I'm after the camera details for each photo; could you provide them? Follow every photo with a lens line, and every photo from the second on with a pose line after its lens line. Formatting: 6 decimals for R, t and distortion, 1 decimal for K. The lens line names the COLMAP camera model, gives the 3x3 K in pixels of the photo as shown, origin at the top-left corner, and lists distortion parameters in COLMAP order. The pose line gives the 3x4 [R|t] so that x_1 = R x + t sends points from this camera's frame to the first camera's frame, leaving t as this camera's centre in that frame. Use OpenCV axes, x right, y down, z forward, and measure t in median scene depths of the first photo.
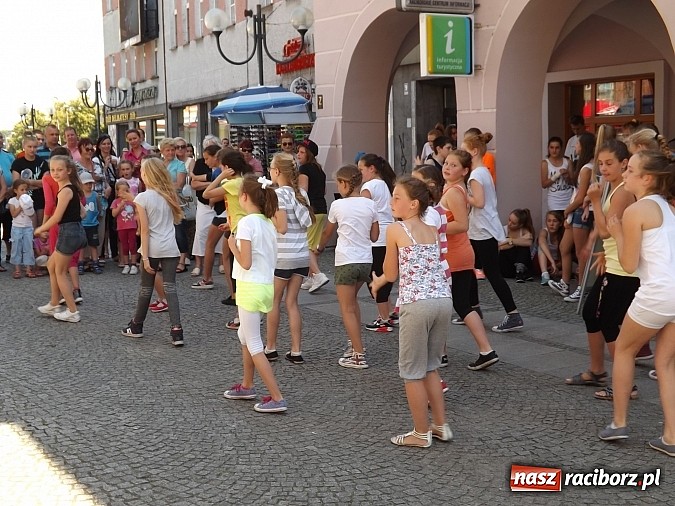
lens RADIAL K [[1083.4, 0, 349.9], [0, 1083.4, 249.2], [0, 0, 1]] dist [0.010442, 0.000000]
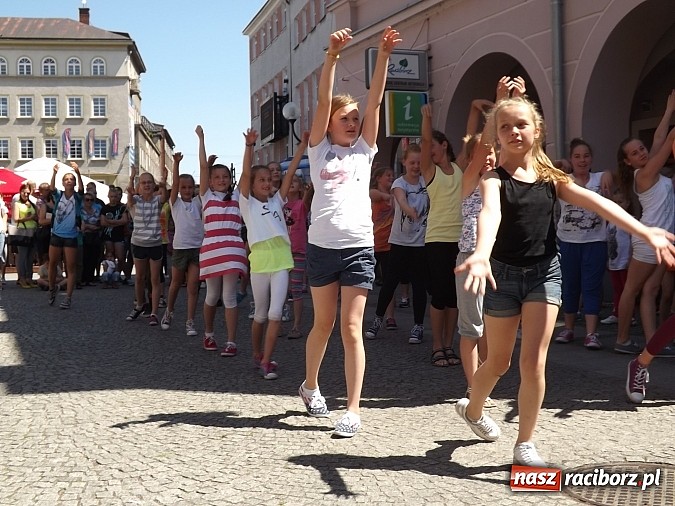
lens RADIAL K [[912.4, 0, 350.1], [0, 912.4, 277.2], [0, 0, 1]] dist [-0.097888, 0.000000]
pose [[0.991042, 0.002569, -0.133525, 0.144606], [-0.008315, 0.999062, -0.042495, 0.052032], [0.133290, 0.043225, 0.990134, -0.095716]]
